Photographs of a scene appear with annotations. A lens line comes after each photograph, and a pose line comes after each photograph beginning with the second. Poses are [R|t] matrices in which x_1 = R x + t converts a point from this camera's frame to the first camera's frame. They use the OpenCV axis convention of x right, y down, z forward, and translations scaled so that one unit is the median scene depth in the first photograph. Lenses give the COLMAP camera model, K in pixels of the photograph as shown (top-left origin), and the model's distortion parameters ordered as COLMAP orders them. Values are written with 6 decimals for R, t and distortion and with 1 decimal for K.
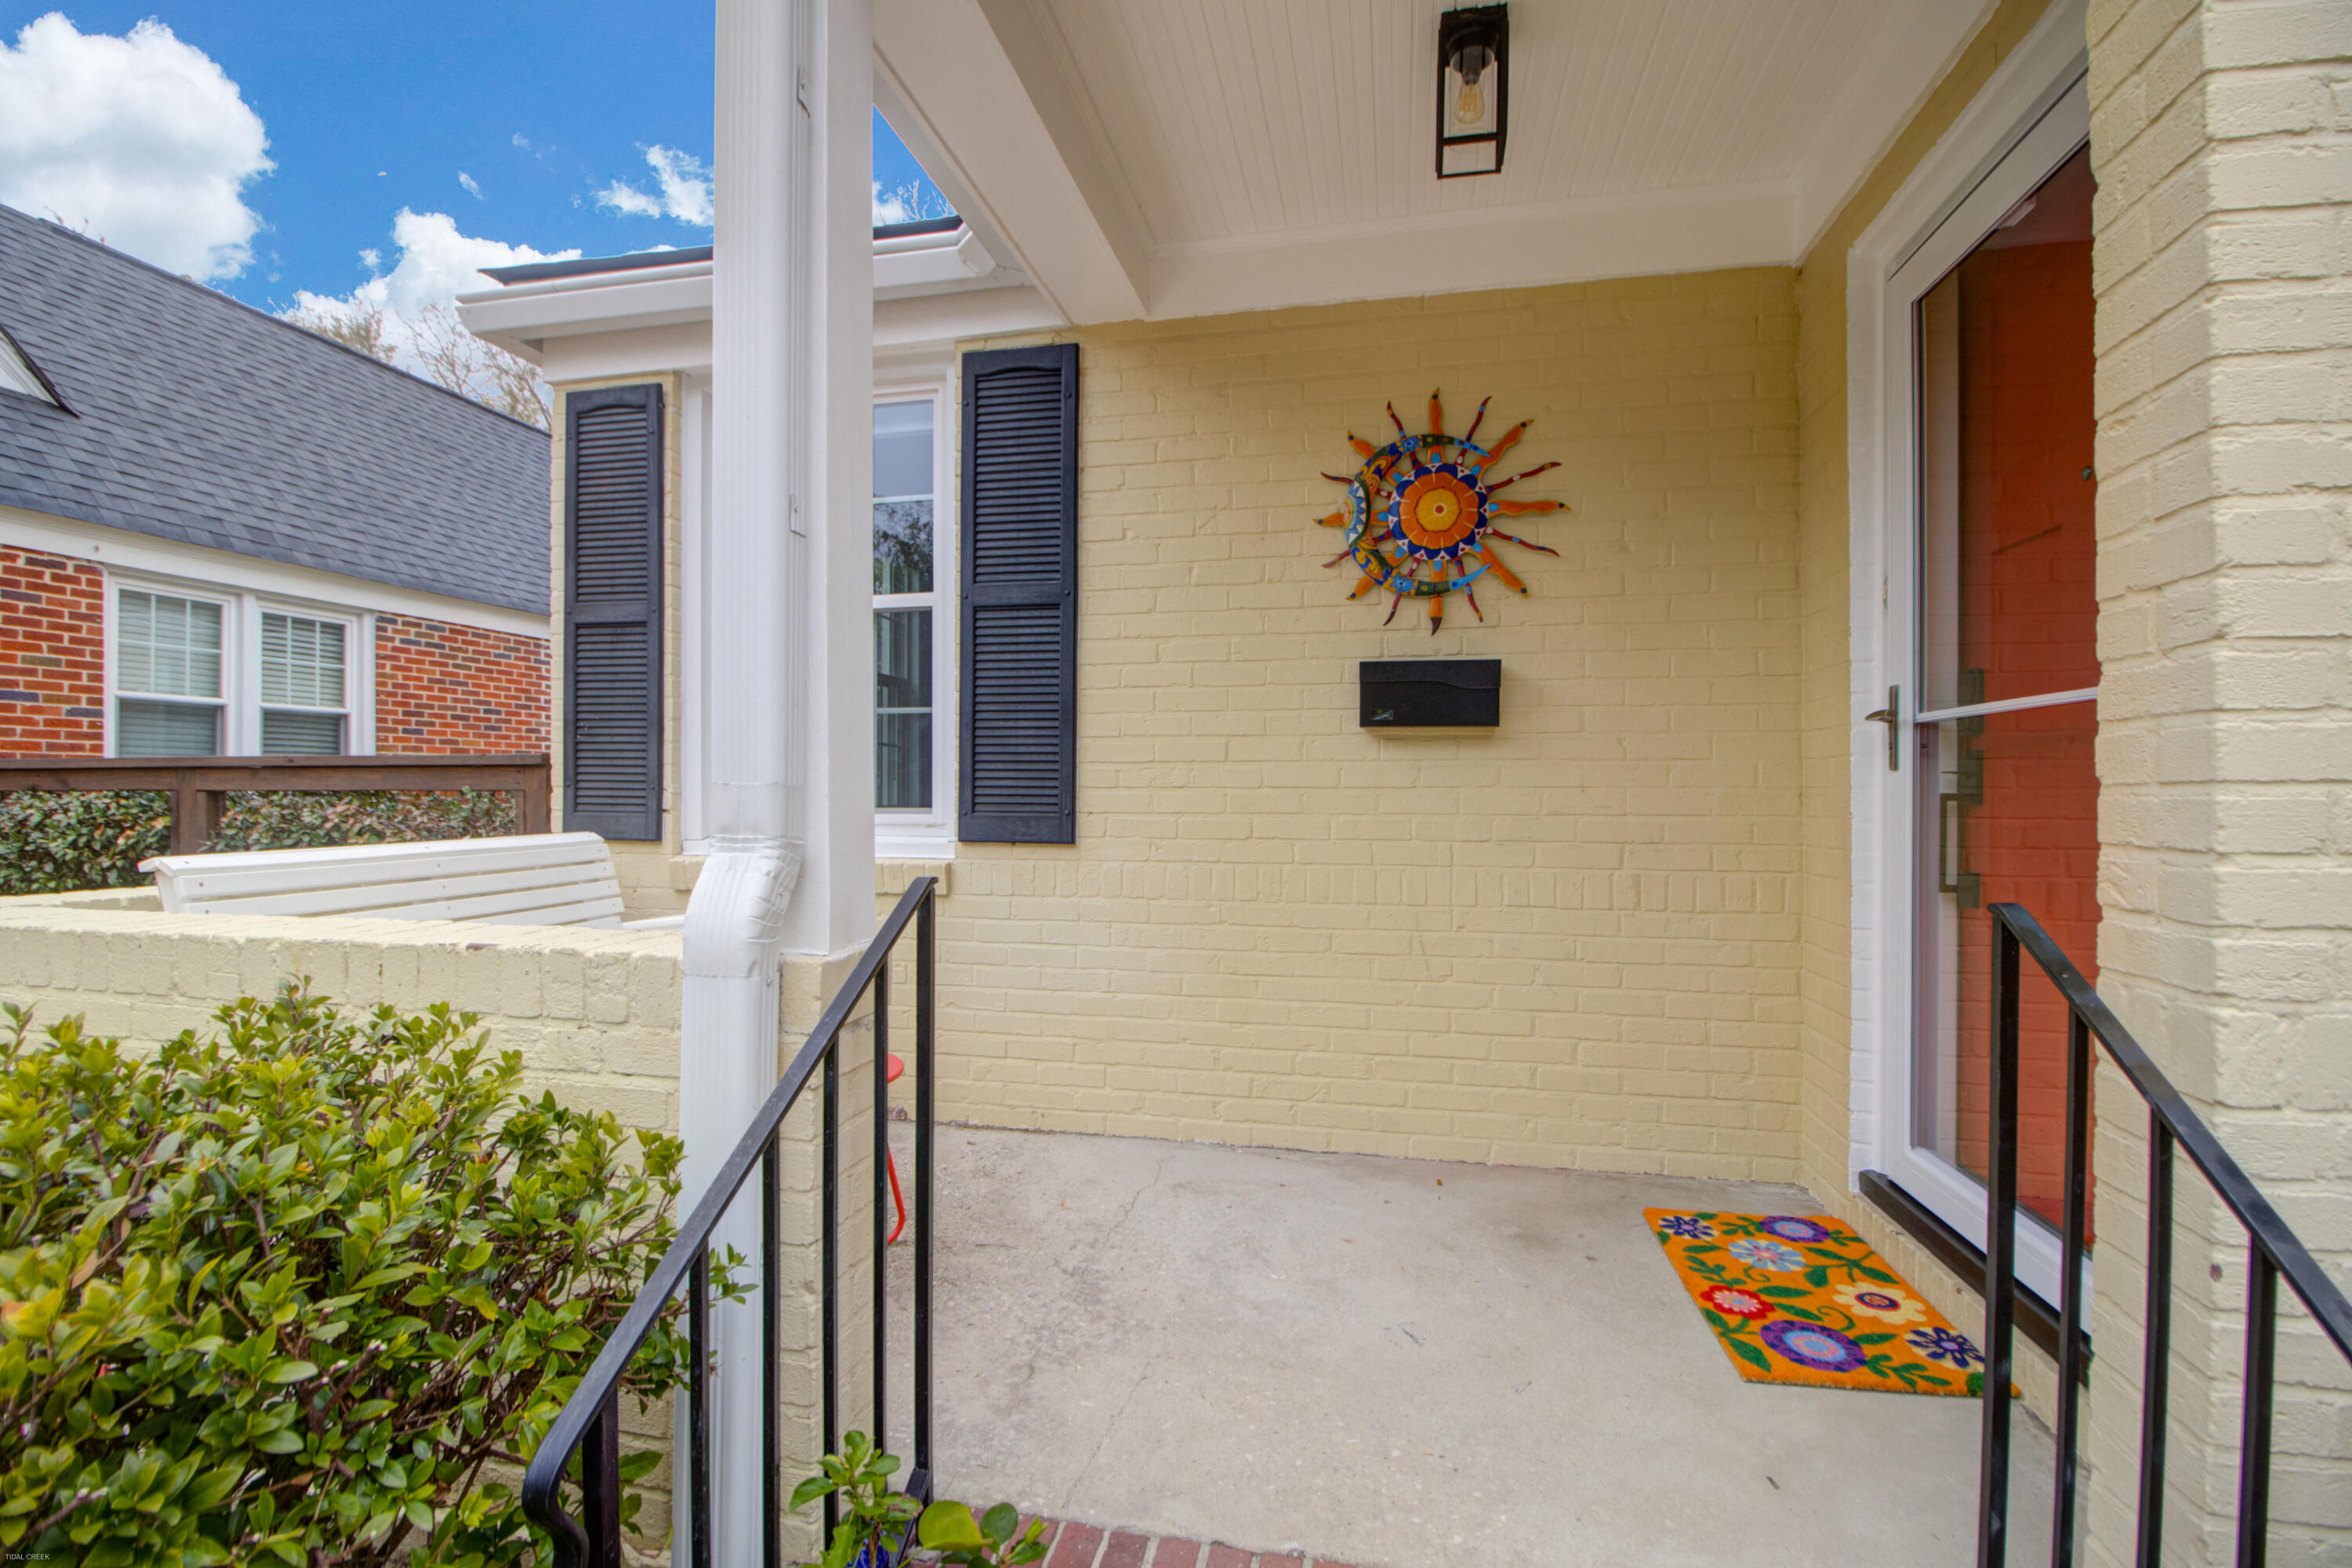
lens RADIAL K [[1068.0, 0, 1176.8], [0, 1068.0, 773.4], [0, 0, 1]] dist [0.000161, -0.000084]
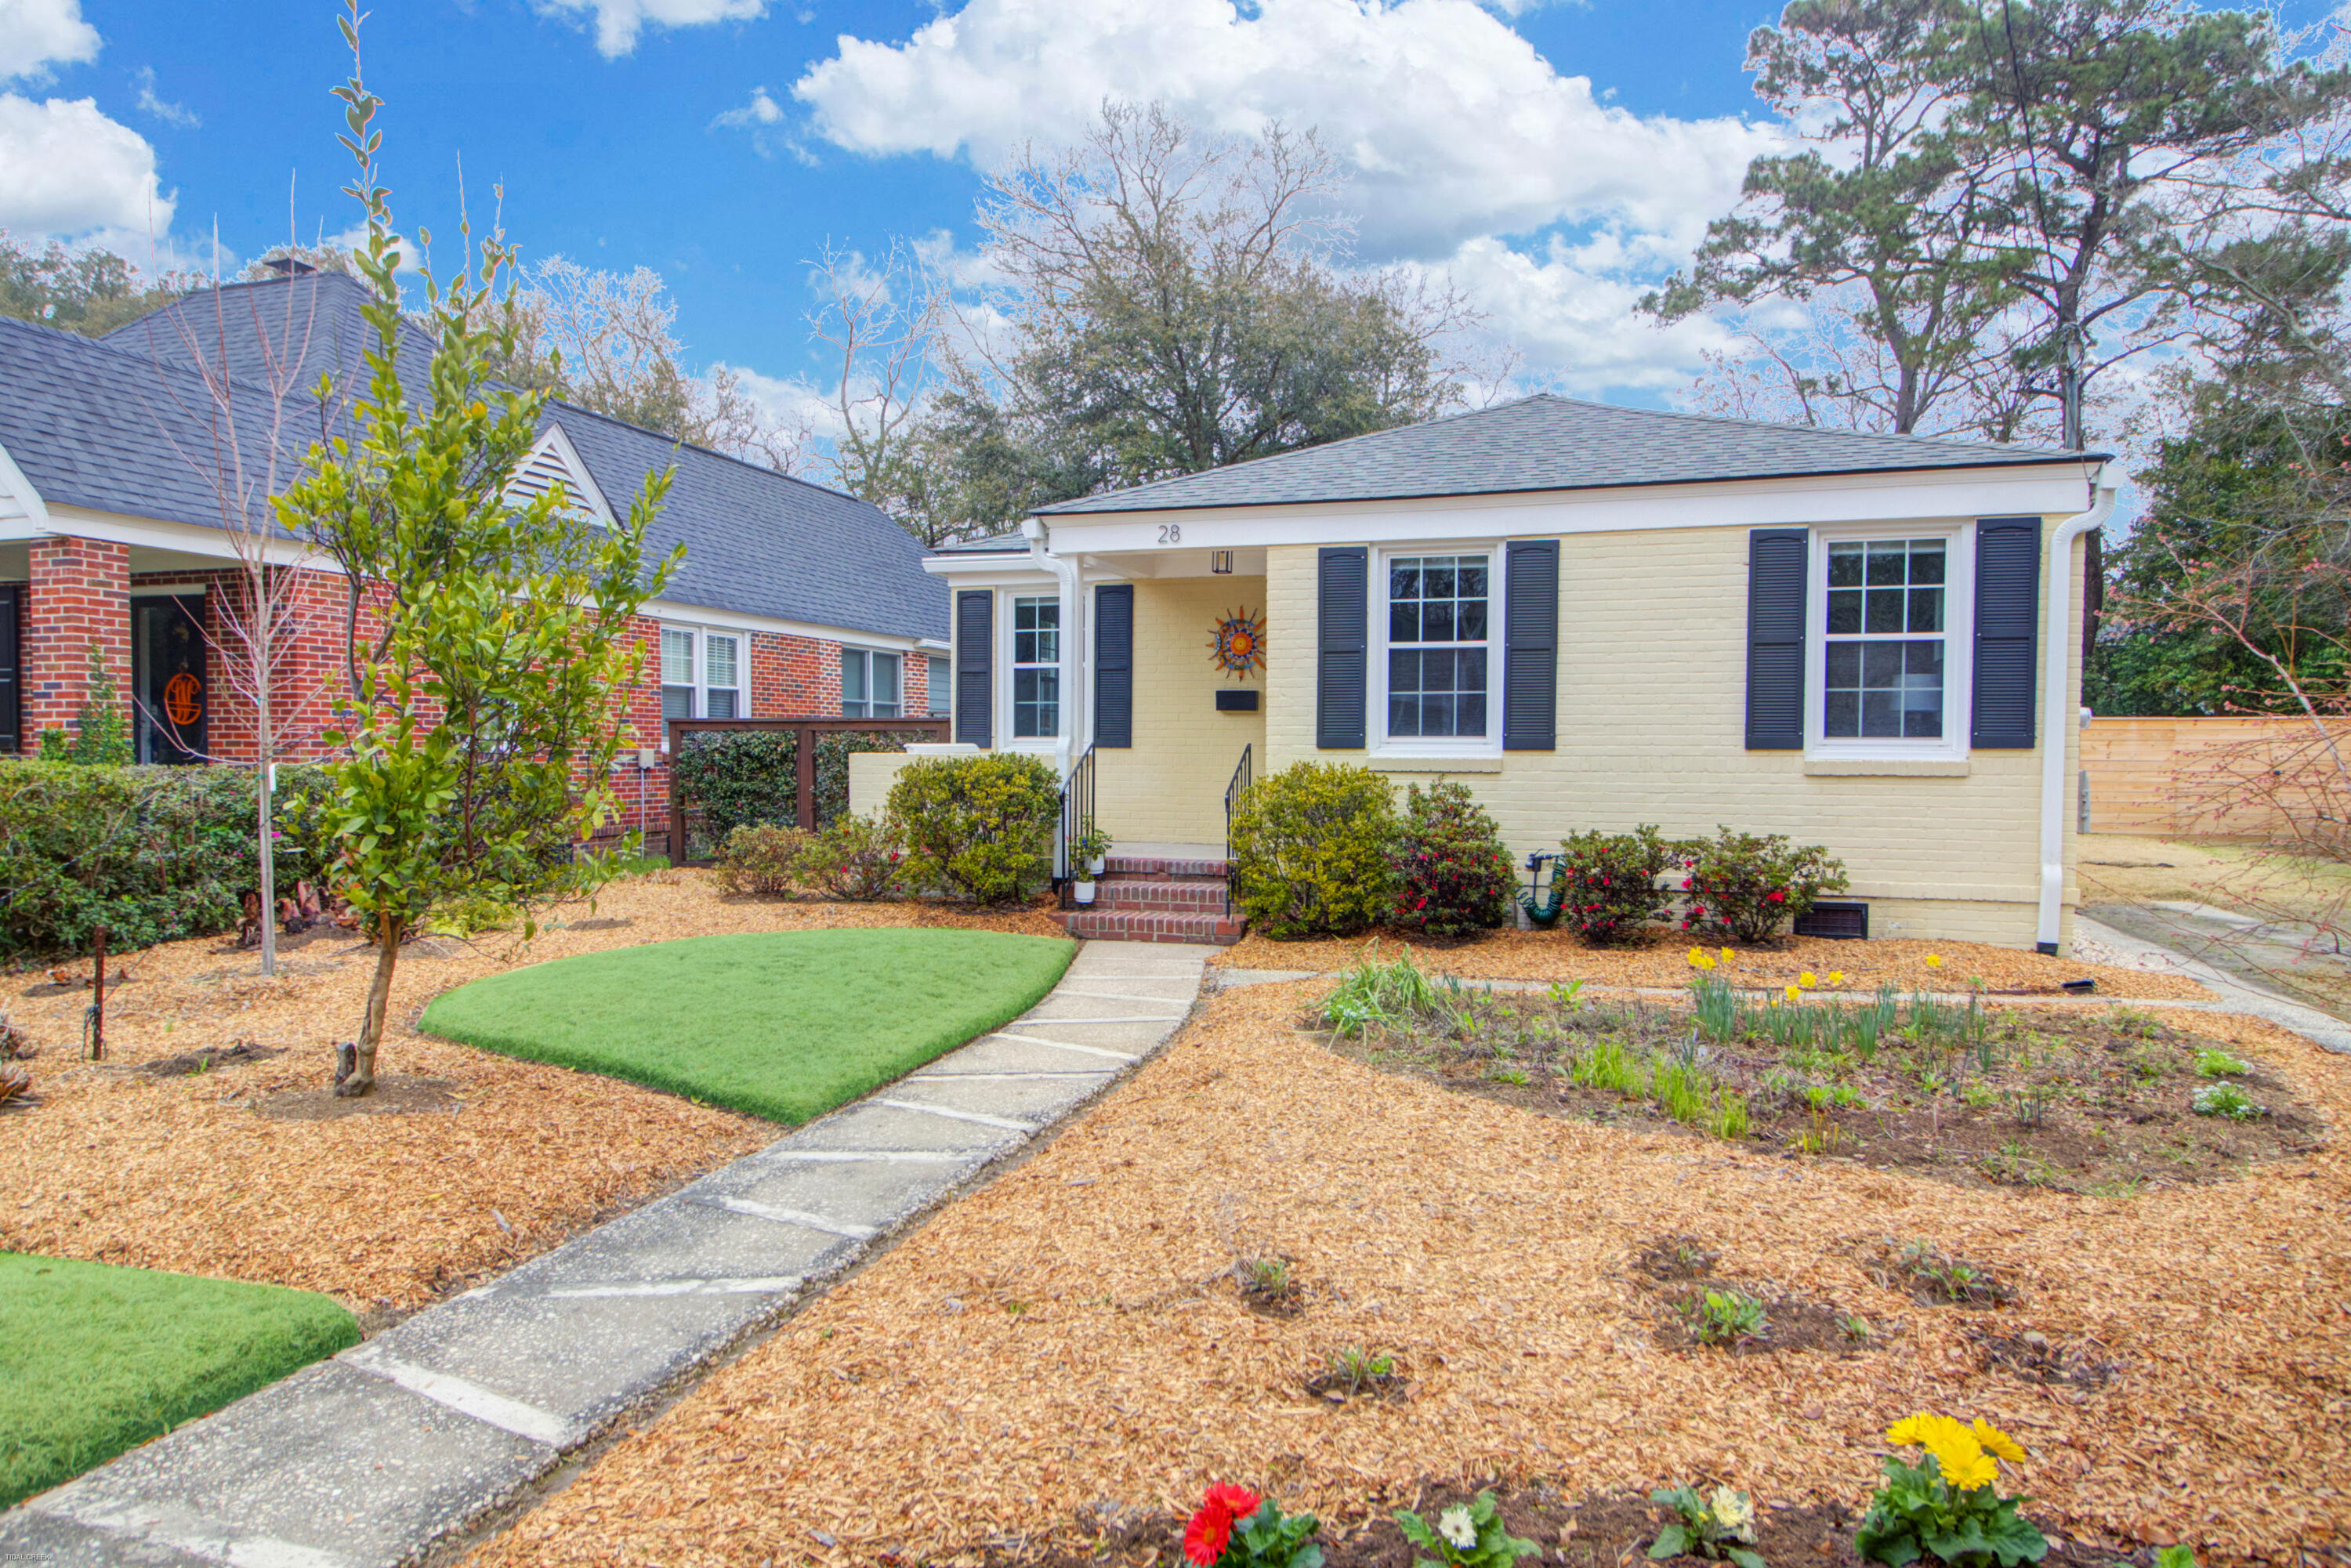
lens RADIAL K [[1305.7, 0, 1175.5], [0, 1305.7, 784.0], [0, 0, 1]] dist [0.001872, -0.000144]
pose [[0.992432, 0.004082, -0.122728, 0.526382], [0.001344, 0.999027, 0.044092, 0.006468], [0.122789, -0.043923, 0.991460, -2.939333]]
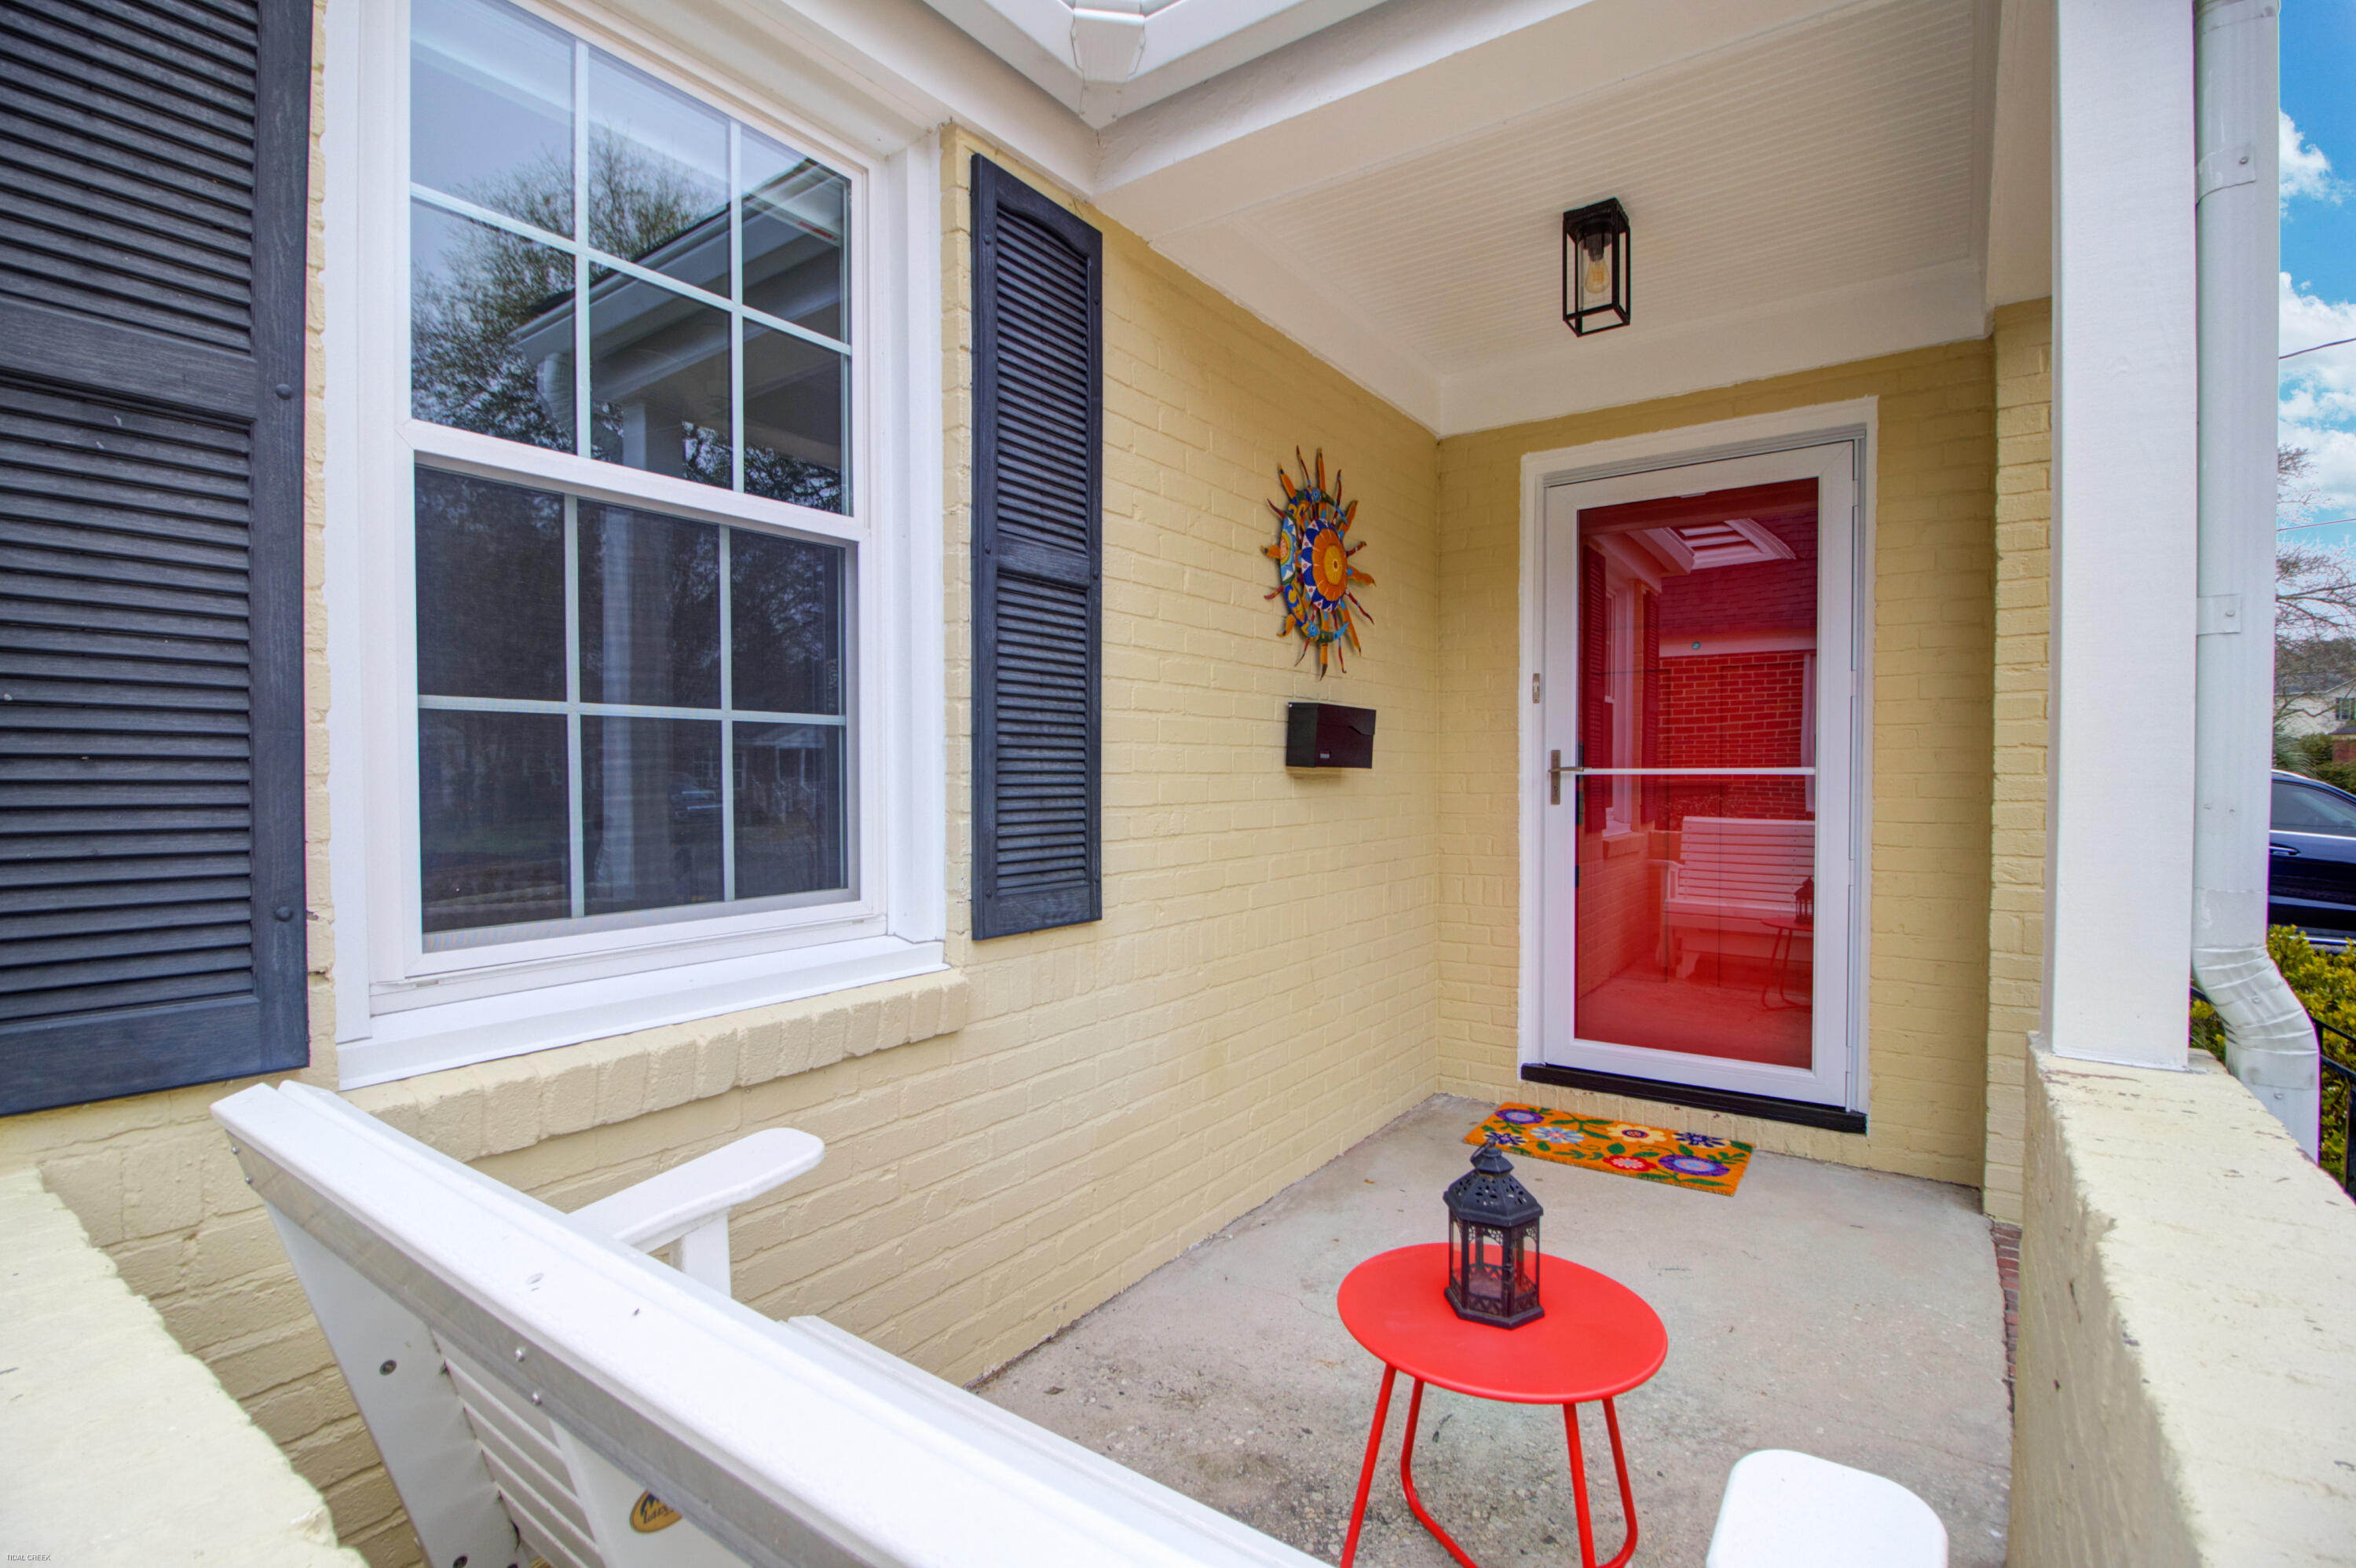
lens RADIAL K [[1081.6, 0, 1178.0], [0, 1081.6, 784.0], [0, 0, 1]] dist [0.022468, -0.000054]
pose [[0.403415, -0.012986, 0.914925, -0.794144], [-0.010966, 0.999759, 0.019025, -0.044304], [-0.914952, -0.017708, 0.403175, 0.682172]]
